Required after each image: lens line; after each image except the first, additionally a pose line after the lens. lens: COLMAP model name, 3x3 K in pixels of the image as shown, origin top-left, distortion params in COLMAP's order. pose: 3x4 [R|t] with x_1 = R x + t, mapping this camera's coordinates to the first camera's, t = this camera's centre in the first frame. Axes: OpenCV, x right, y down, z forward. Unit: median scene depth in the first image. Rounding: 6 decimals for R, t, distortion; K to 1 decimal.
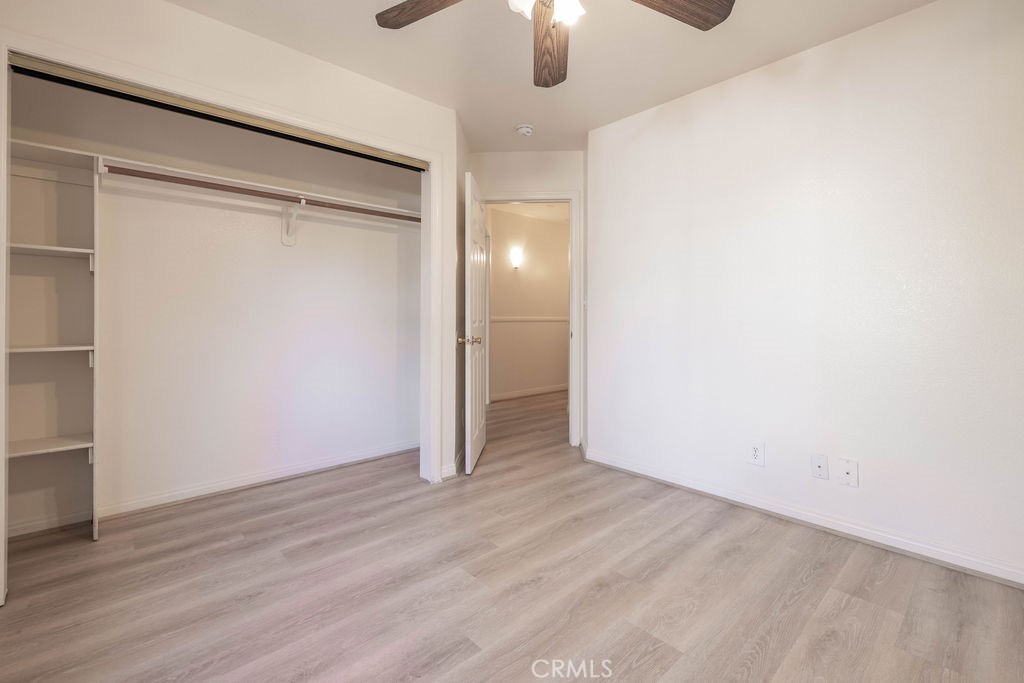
lens RADIAL K [[449.9, 0, 508.2], [0, 449.9, 322.9], [0, 0, 1]] dist [0.000239, -0.000045]
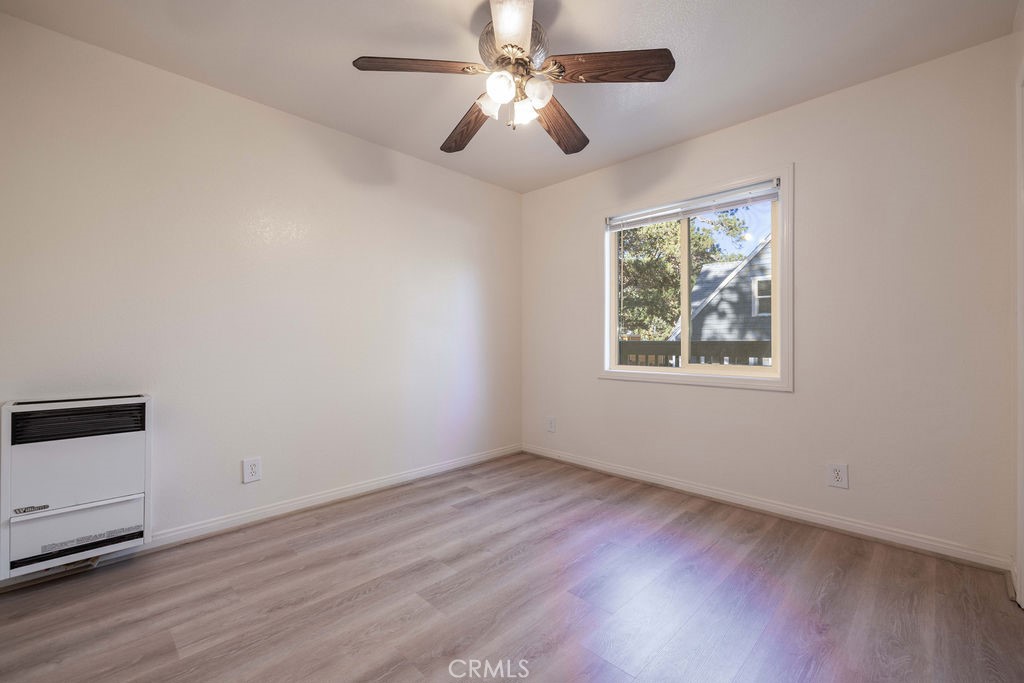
lens RADIAL K [[433.6, 0, 507.8], [0, 433.6, 336.8], [0, 0, 1]] dist [-0.000275, -0.000393]
pose [[-0.999404, -0.000674, -0.034502, 0.109059], [-0.000917, 0.999975, 0.007026, -0.019773], [0.034497, 0.007053, -0.999380, 1.531728]]
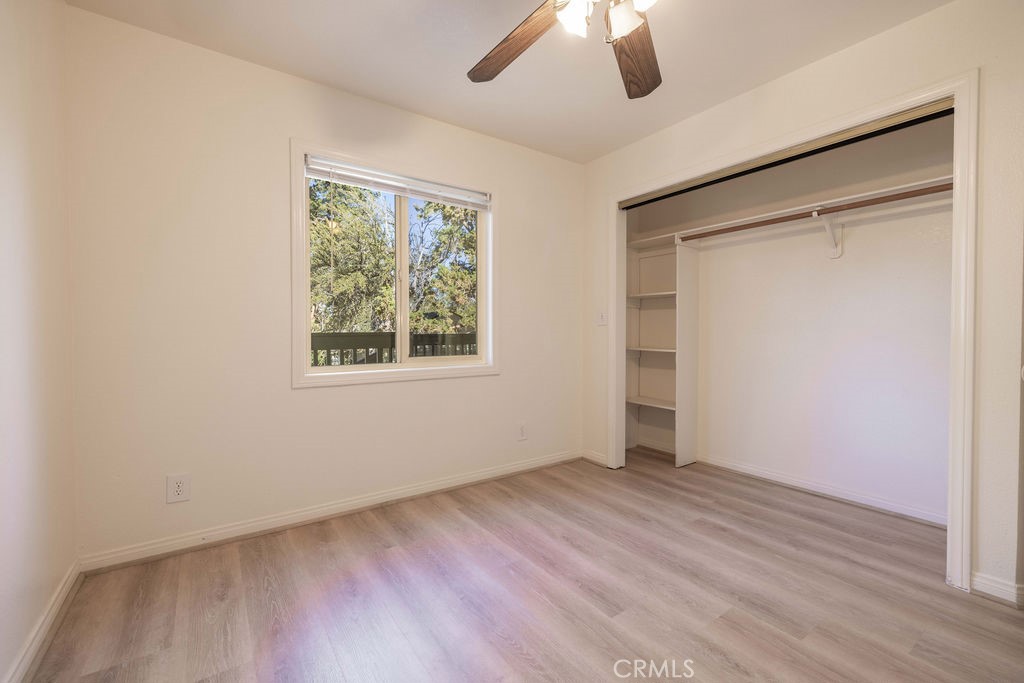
lens RADIAL K [[433.6, 0, 507.8], [0, 433.6, 336.8], [0, 0, 1]] dist [-0.000275, -0.000393]
pose [[-0.131594, 0.009578, -0.991257, 0.726671], [-0.014518, 0.999827, 0.011588, -0.003162], [0.991197, 0.015916, -0.131432, 0.590598]]
